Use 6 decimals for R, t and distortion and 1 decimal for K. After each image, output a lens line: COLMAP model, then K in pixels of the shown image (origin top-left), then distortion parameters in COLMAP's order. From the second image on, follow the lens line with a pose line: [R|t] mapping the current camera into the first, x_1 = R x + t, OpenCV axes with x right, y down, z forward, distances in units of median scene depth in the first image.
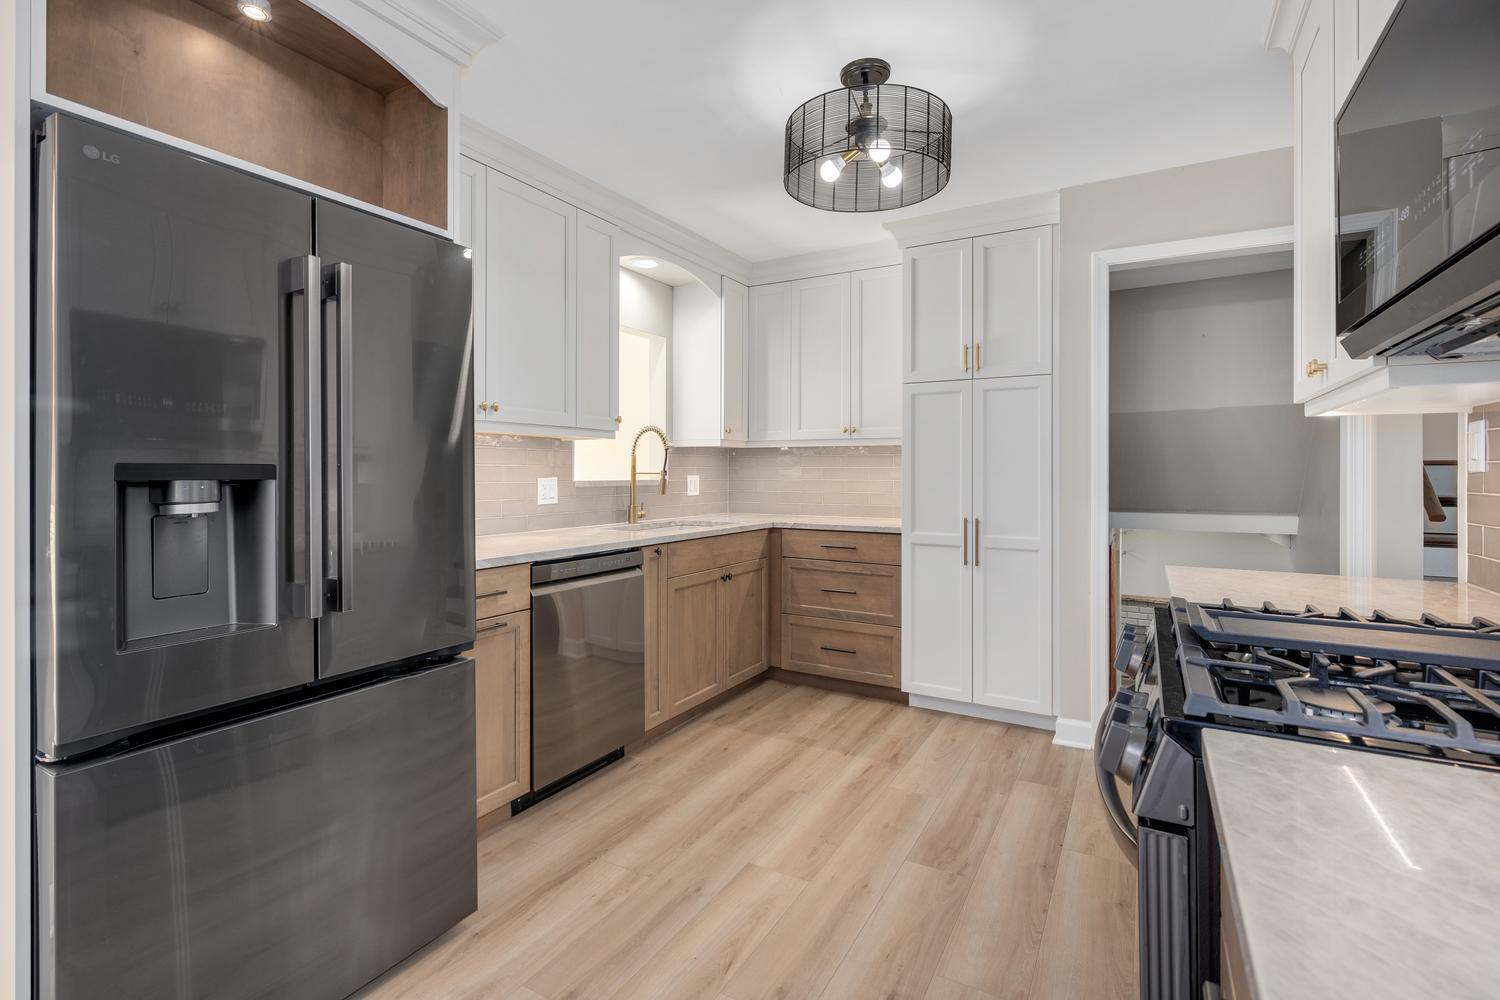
lens RADIAL K [[696.3, 0, 746.7], [0, 696.3, 471.1], [0, 0, 1]] dist [0.000922, -0.000128]
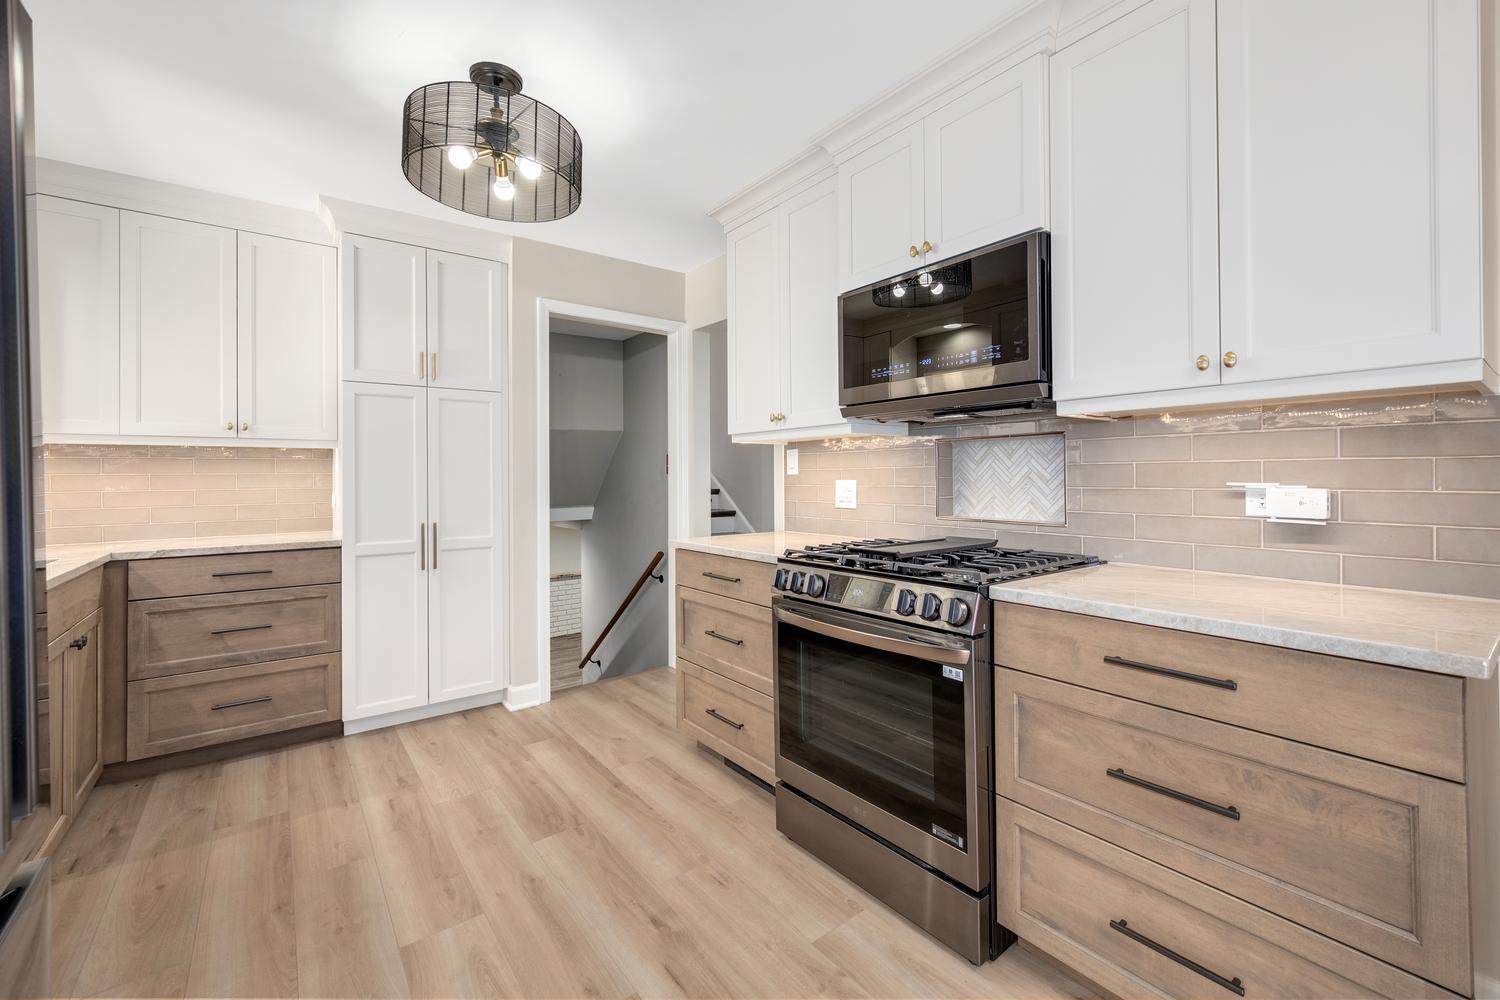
lens RADIAL K [[618.7, 0, 761.4], [0, 618.7, 473.5], [0, 0, 1]] dist [0.006039, -0.000337]
pose [[0.387794, 0.000878, 0.921746, -0.340517], [0.006691, 0.999971, -0.003768, 0.001839], [-0.921722, 0.007628, 0.387776, 0.207065]]
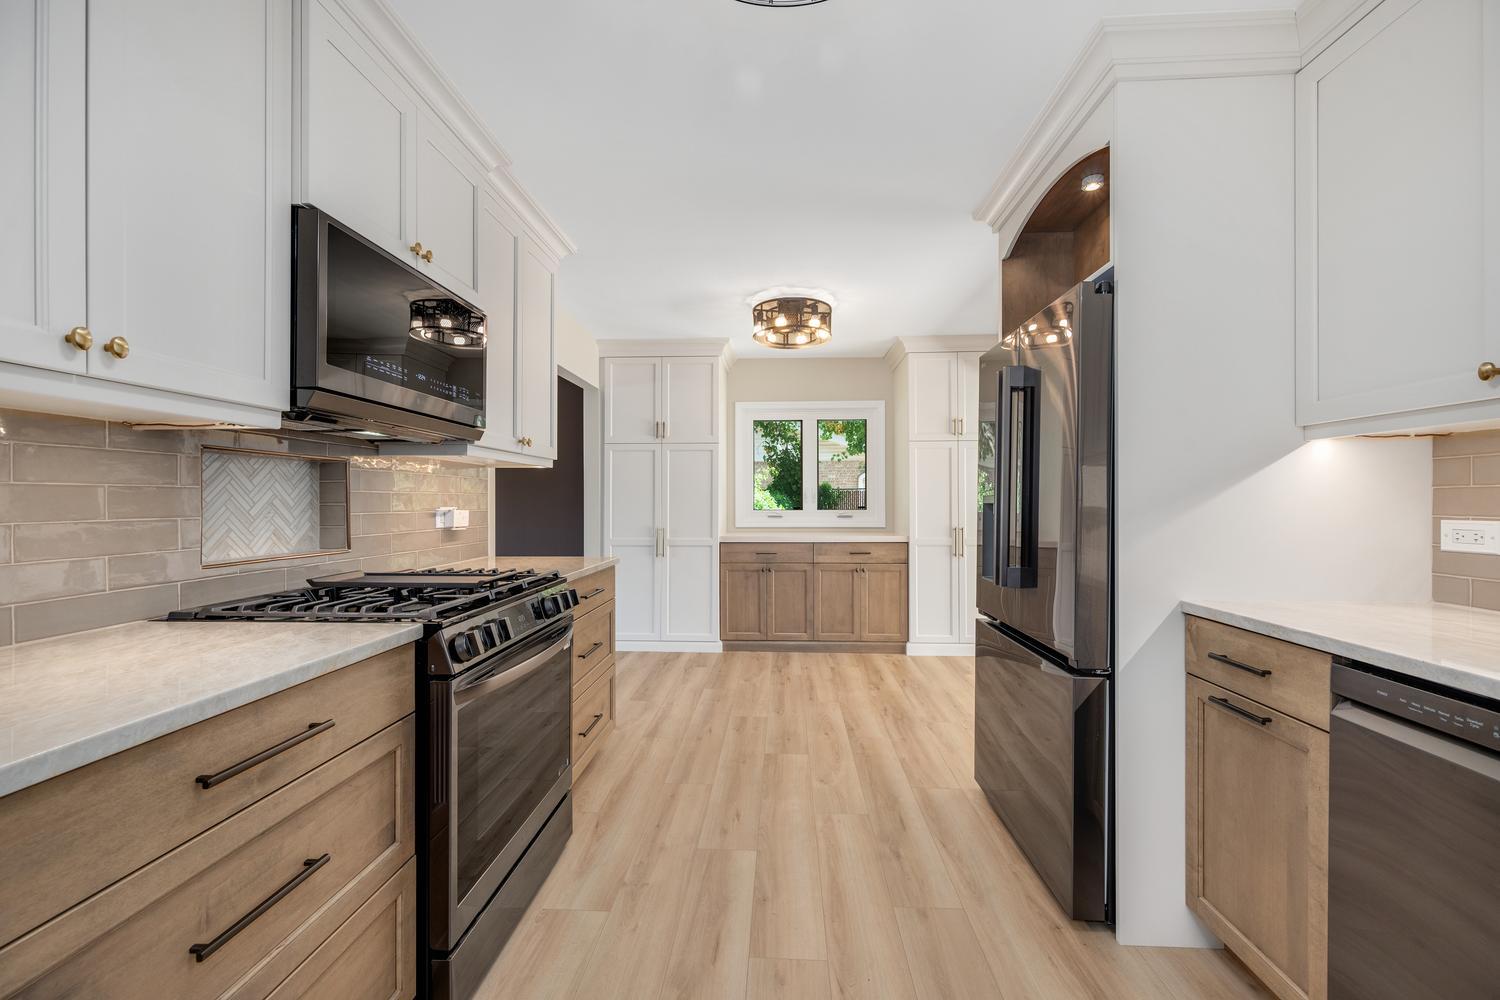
lens RADIAL K [[596.8, 0, 750.0], [0, 596.8, 500.0], [0, 0, 1]] dist [0.000050, -0.000038]
pose [[-0.896539, -0.002894, -0.442954, 0.250378], [-0.000860, 0.999988, -0.004792, 0.003993], [0.442963, -0.003915, -0.896531, 0.900273]]
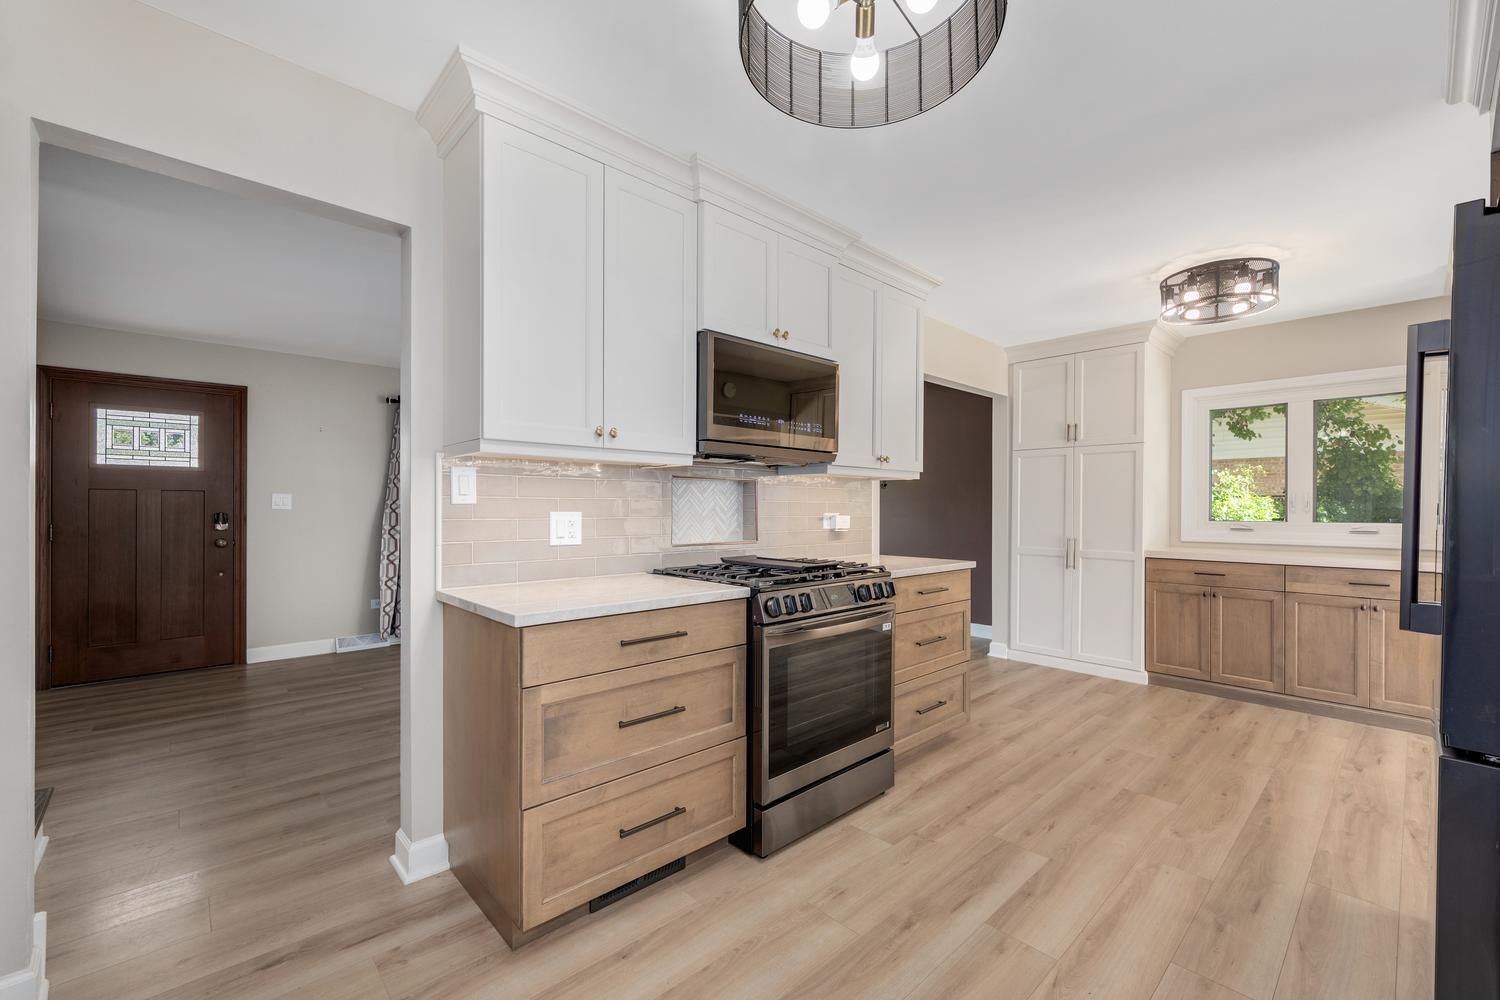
lens RADIAL K [[628.3, 0, 752.9], [0, 628.3, 507.6], [0, 0, 1]] dist [0.000282, 0.000468]
pose [[-0.951306, -0.007355, 0.308159, 0.063174], [-0.007632, 0.999971, 0.000306, 0.001816], [-0.308152, -0.002061, -0.951335, 1.065474]]
